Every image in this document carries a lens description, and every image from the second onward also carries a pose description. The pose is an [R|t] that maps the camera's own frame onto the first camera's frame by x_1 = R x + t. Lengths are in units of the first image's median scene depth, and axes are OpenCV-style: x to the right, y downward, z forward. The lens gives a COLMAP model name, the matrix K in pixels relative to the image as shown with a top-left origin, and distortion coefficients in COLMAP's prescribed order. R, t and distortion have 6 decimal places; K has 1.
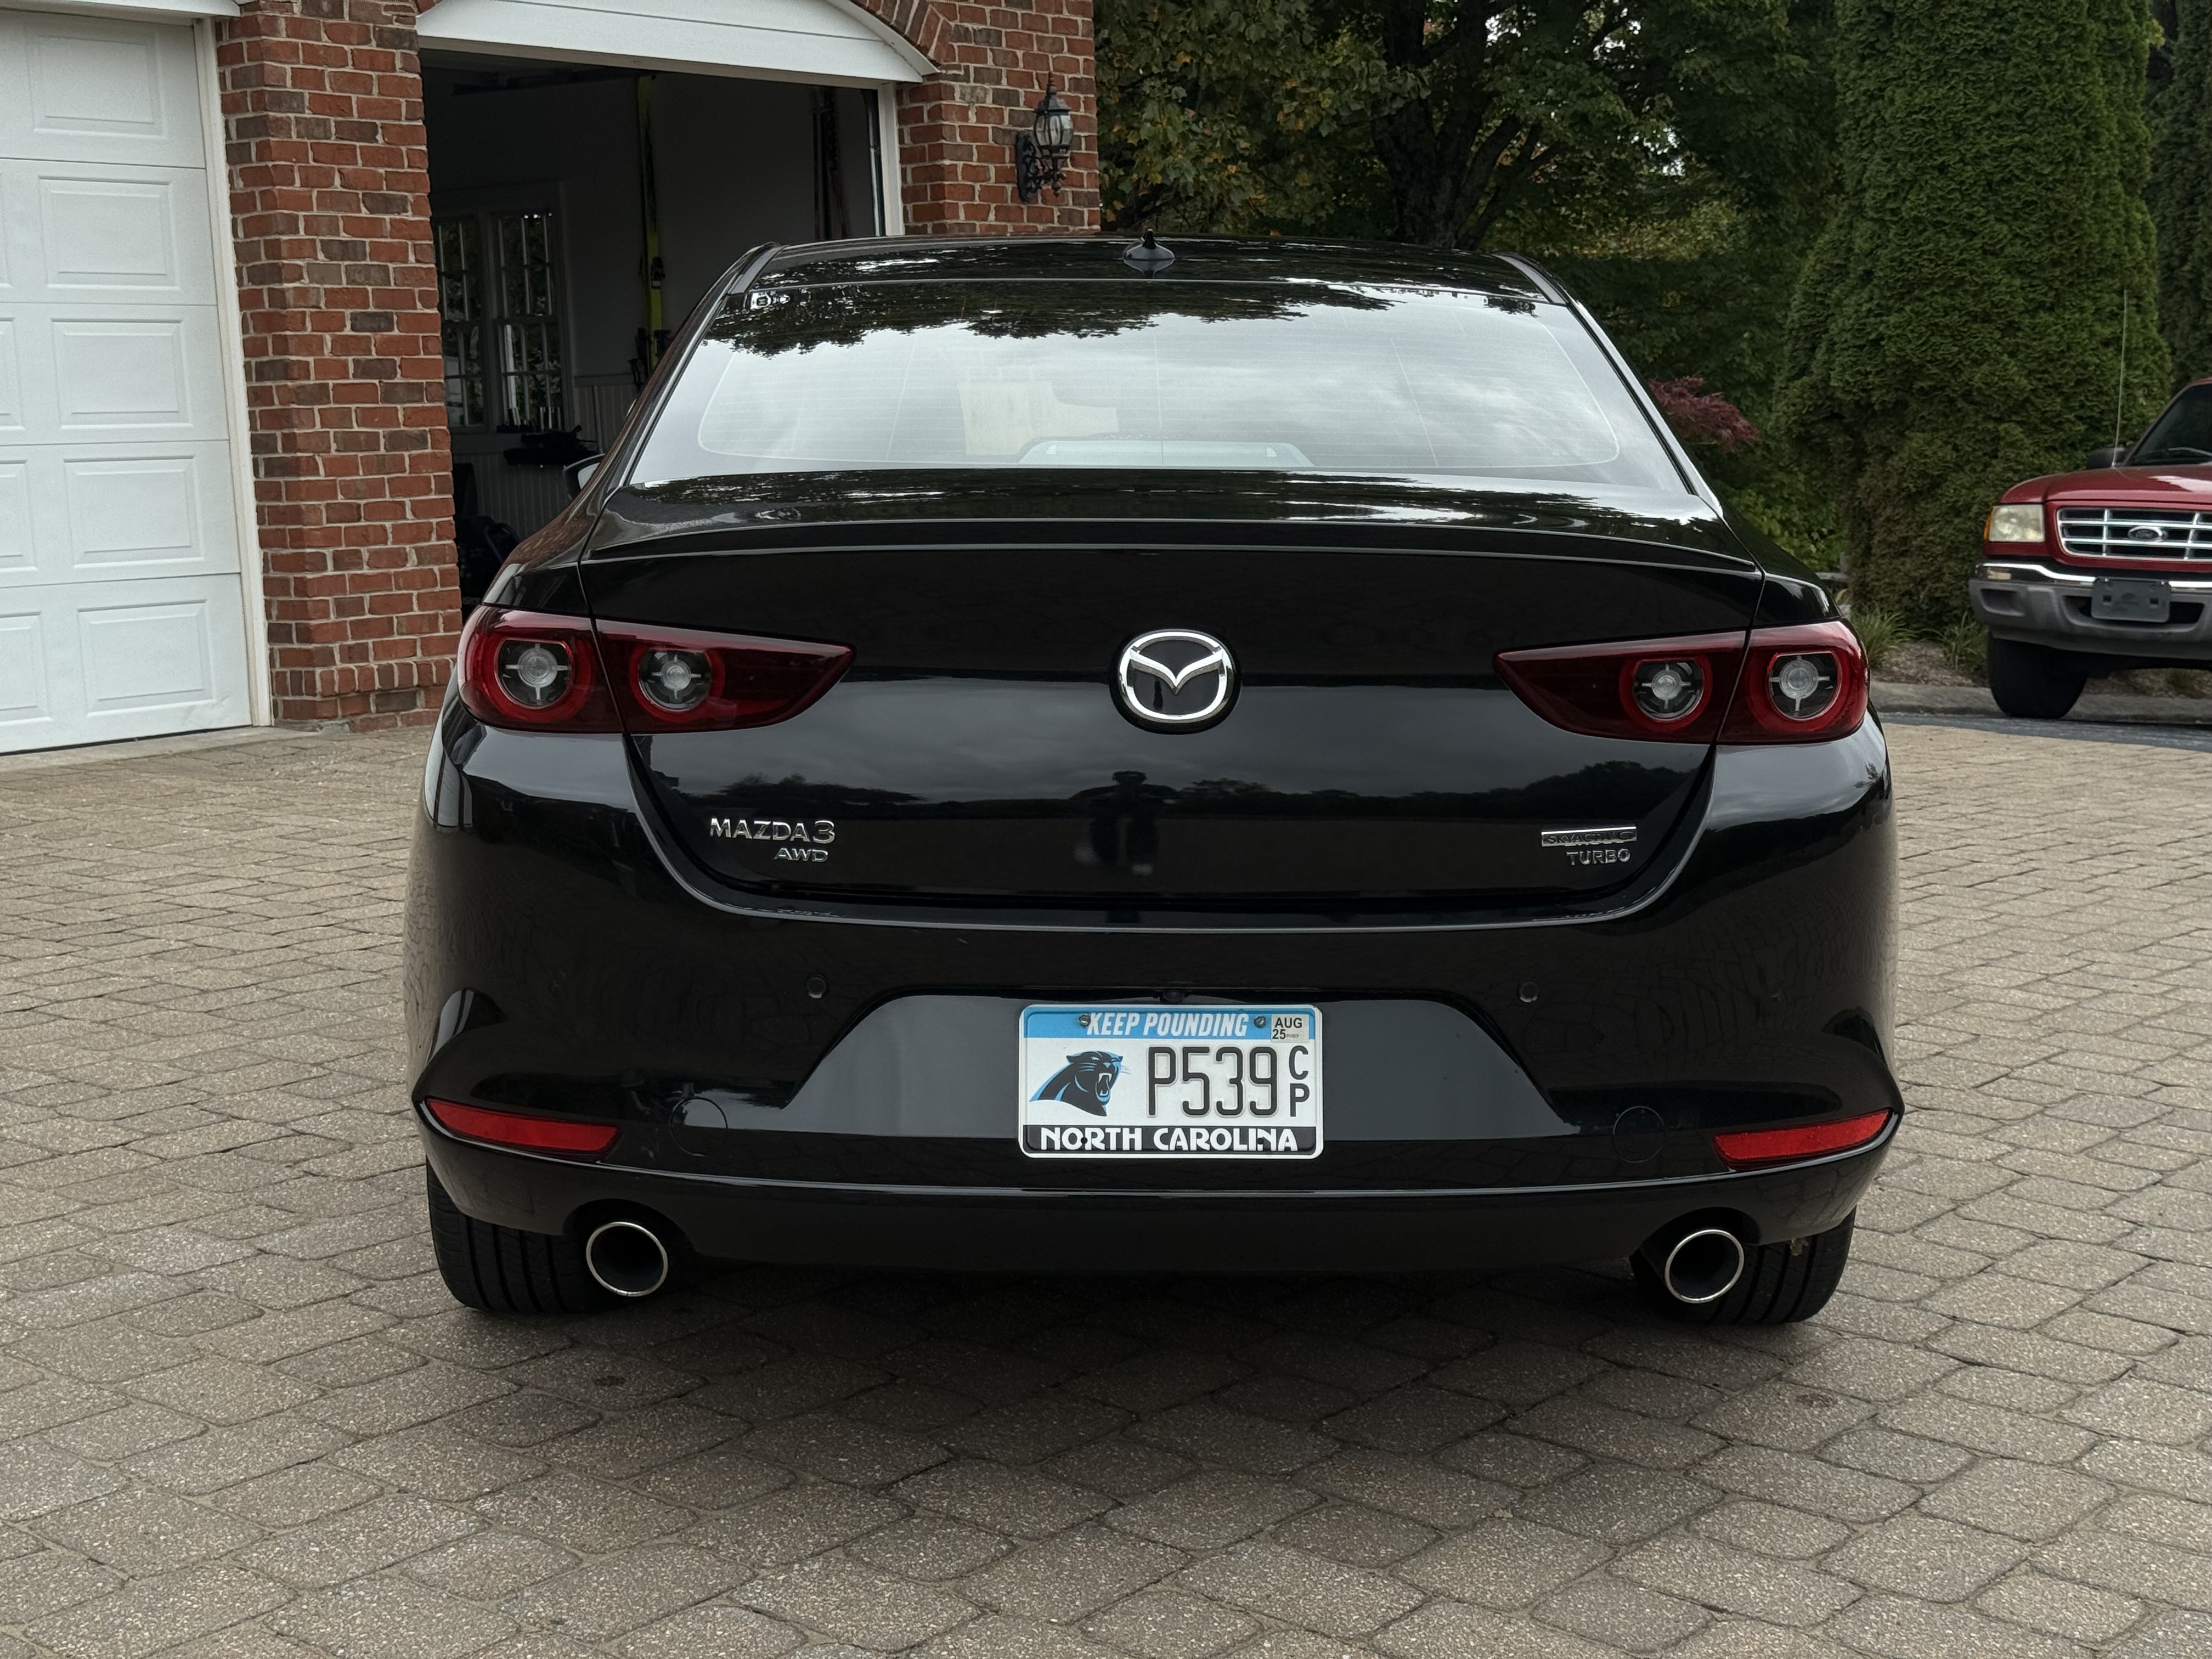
lens RADIAL K [[3094.8, 0, 1106.0], [0, 3094.8, 829.5], [0, 0, 1]] dist [0.043714, -0.074367]
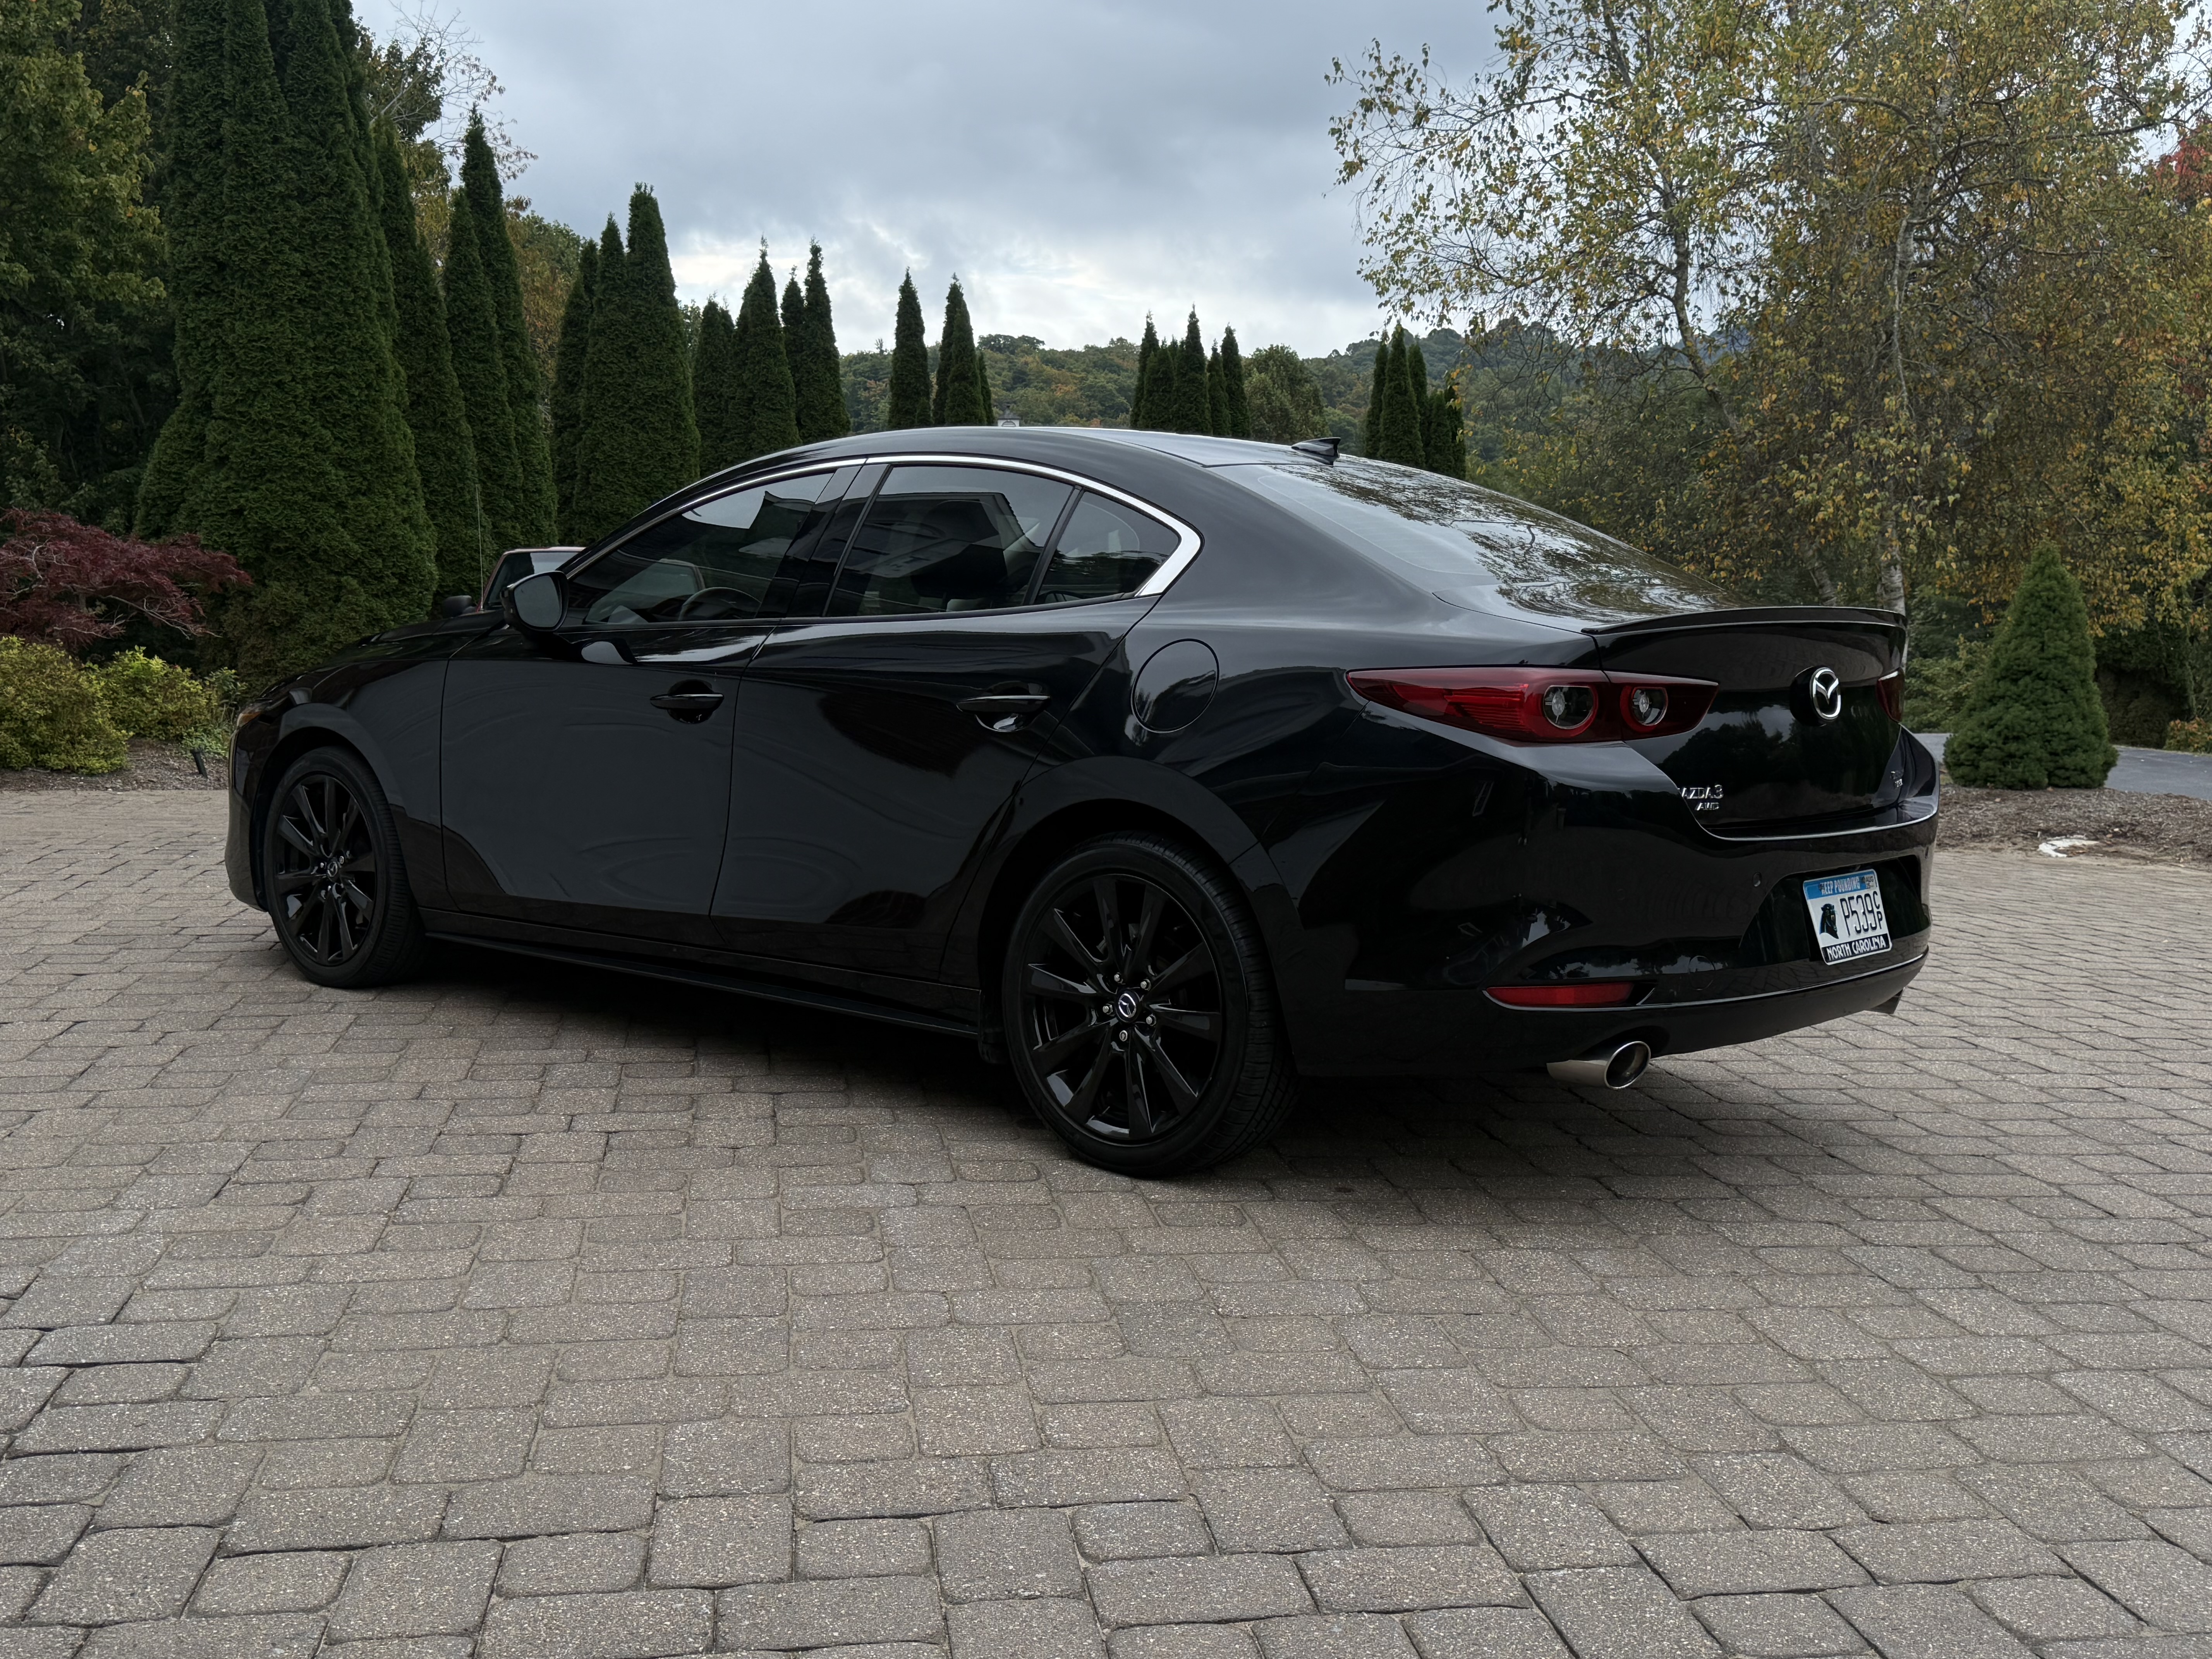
lens RADIAL K [[2337.4, 0, 1106.0], [0, 2337.4, 829.5], [0, 0, 1]] dist [-0.015960, -0.030171]
pose [[0.667782, -0.052336, 0.742515, -0.247075], [0.072755, 0.997338, 0.004865, -0.001453], [-0.740793, 0.050773, 0.669812, 0.078123]]
